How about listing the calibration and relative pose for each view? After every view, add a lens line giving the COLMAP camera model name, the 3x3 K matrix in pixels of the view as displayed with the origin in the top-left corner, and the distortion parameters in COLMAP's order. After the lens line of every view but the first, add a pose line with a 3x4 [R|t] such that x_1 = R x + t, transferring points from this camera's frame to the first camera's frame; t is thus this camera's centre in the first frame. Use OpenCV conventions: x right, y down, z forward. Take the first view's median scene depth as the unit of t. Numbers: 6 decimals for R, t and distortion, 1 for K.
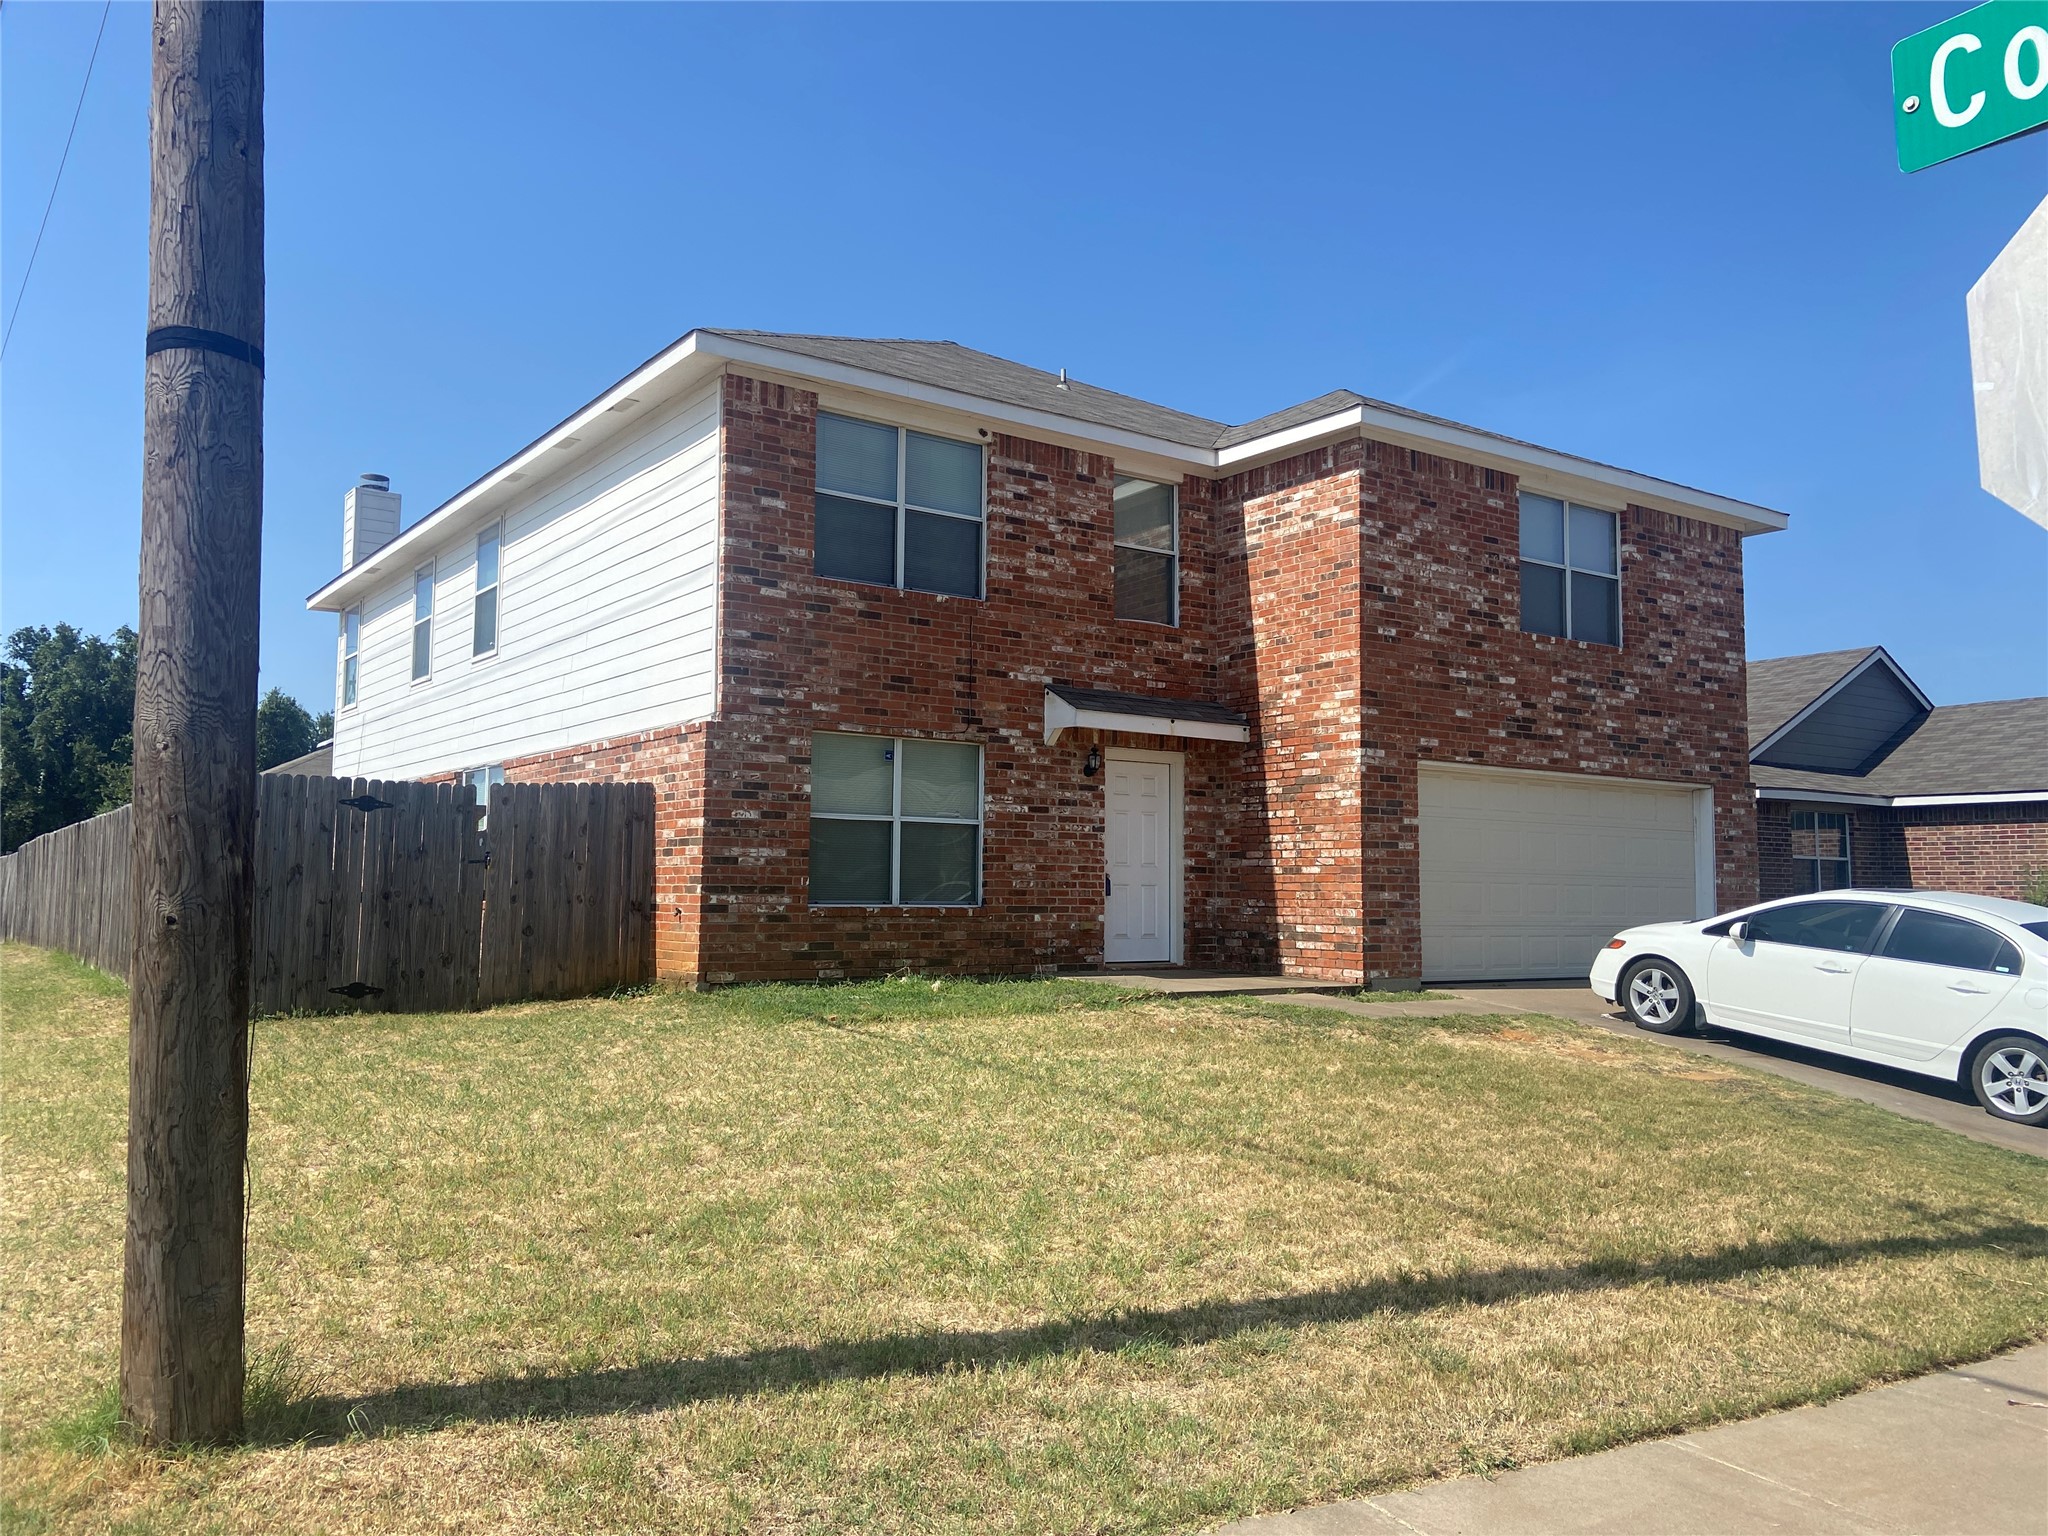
lens RADIAL K [[1560.0, 0, 1023.4], [0, 1560.0, 773.9], [0, 0, 1]] dist [0.069143, -0.000664]
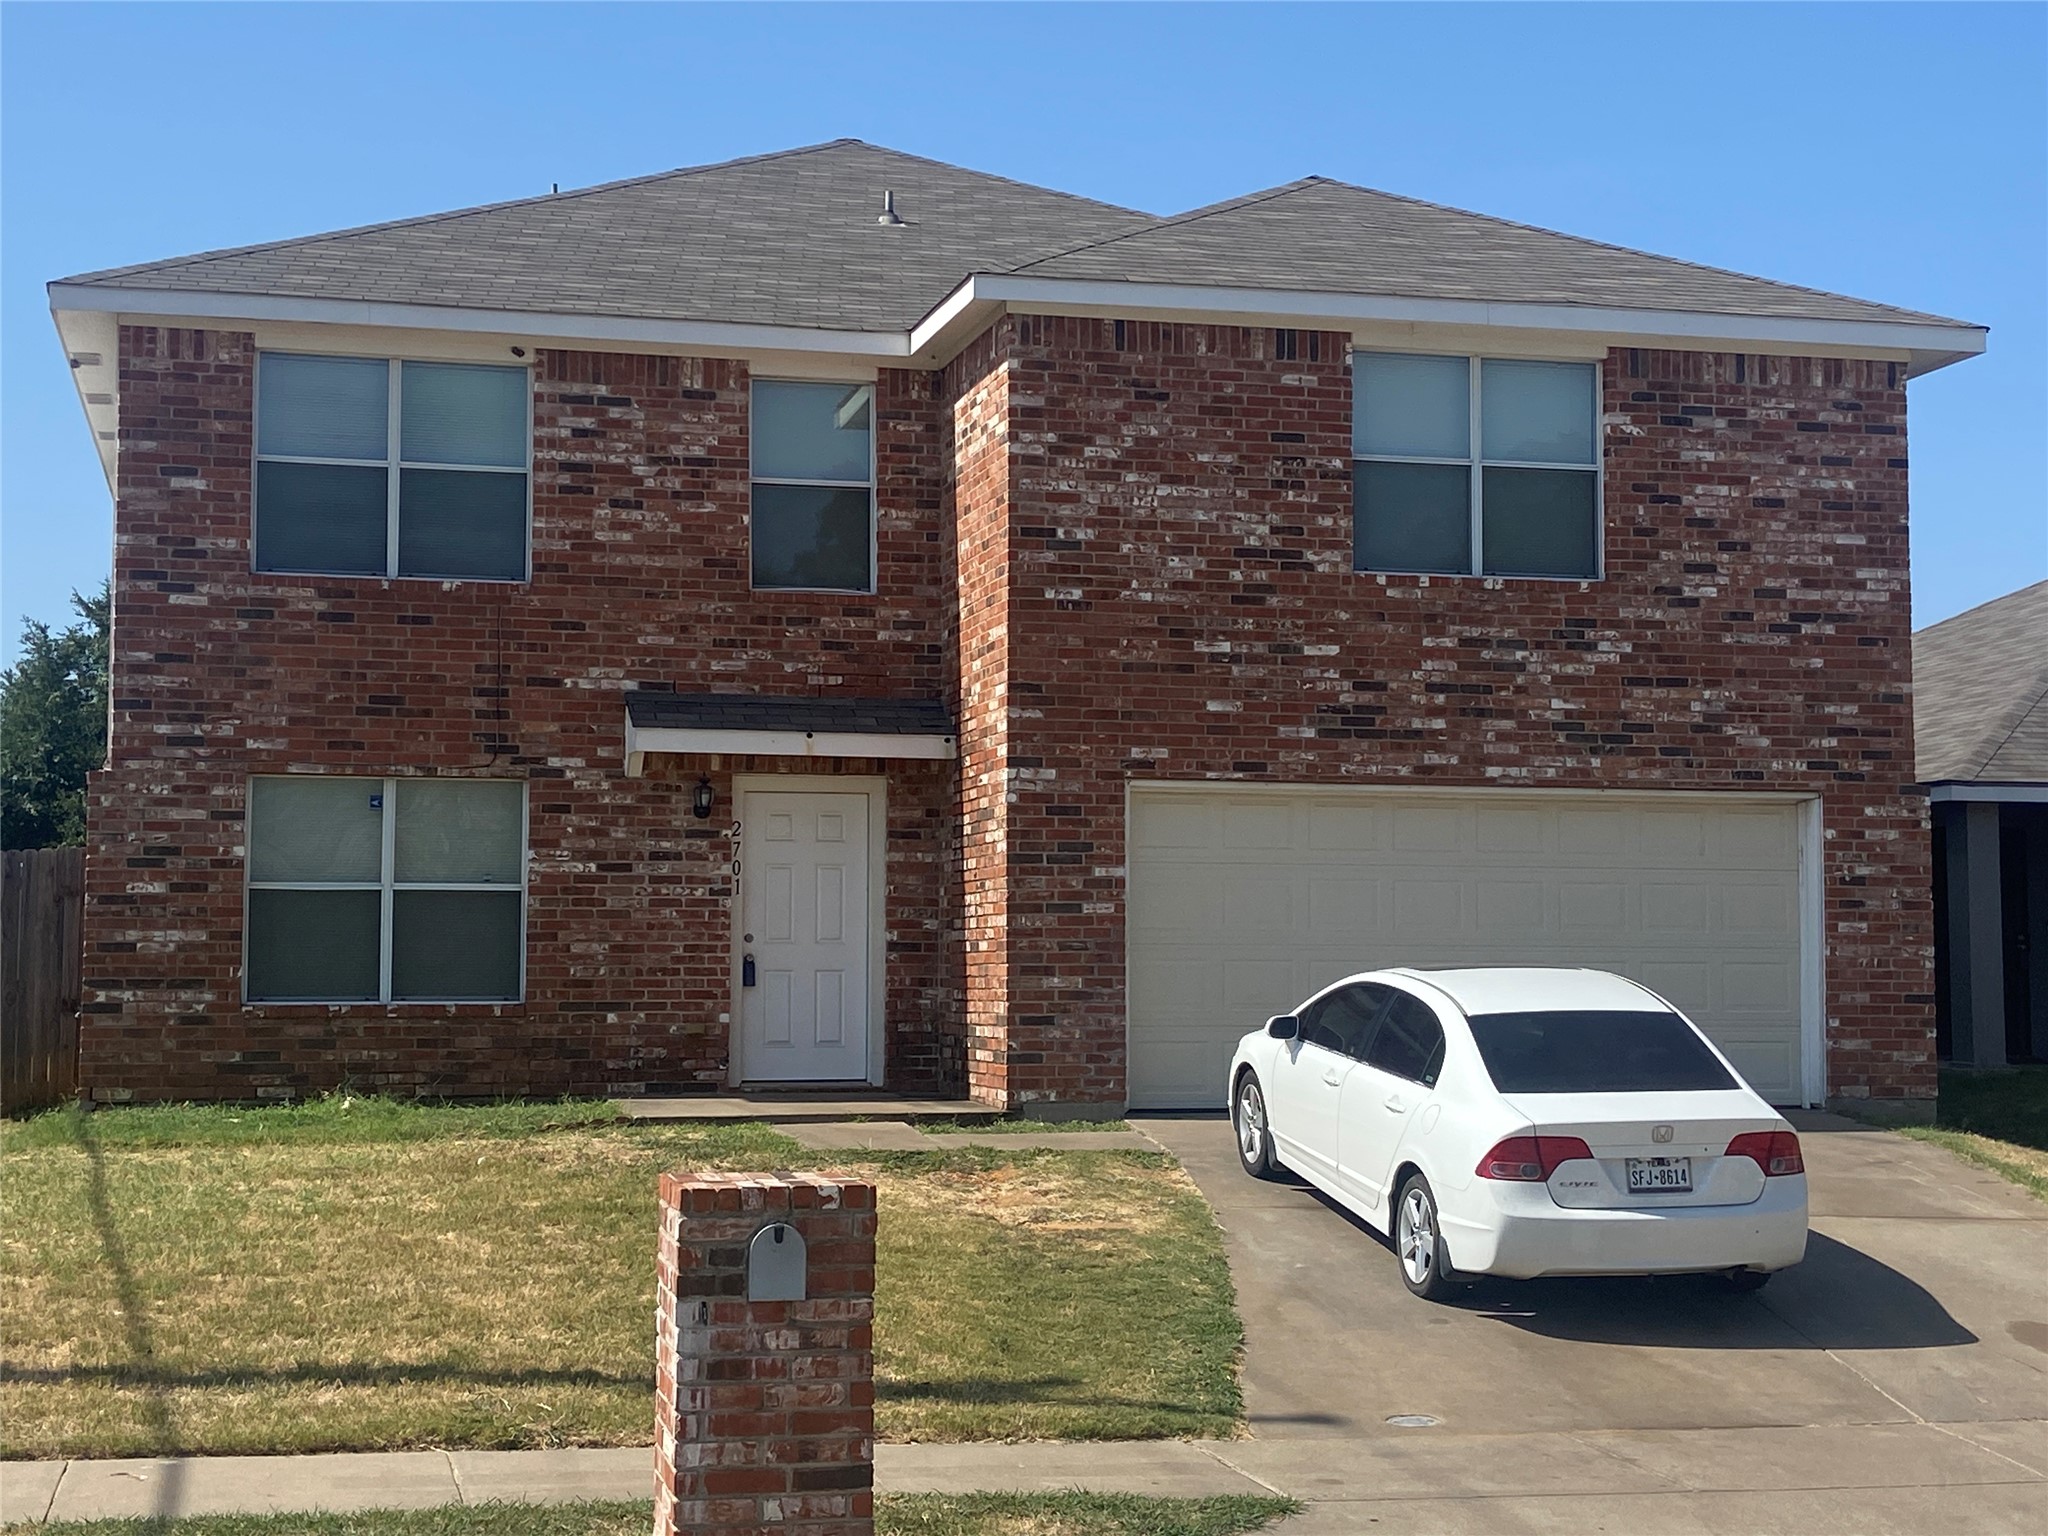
lens RADIAL K [[3059.6, 0, 1023.5], [0, 3059.6, 763.8], [0, 0, 1]] dist [0.081400, 0.000000]
pose [[0.934474, -0.033998, -0.354406, 0.678225], [0.035745, 0.999360, -0.001617, -0.015541], [0.354234, -0.011158, 0.935090, -0.248327]]
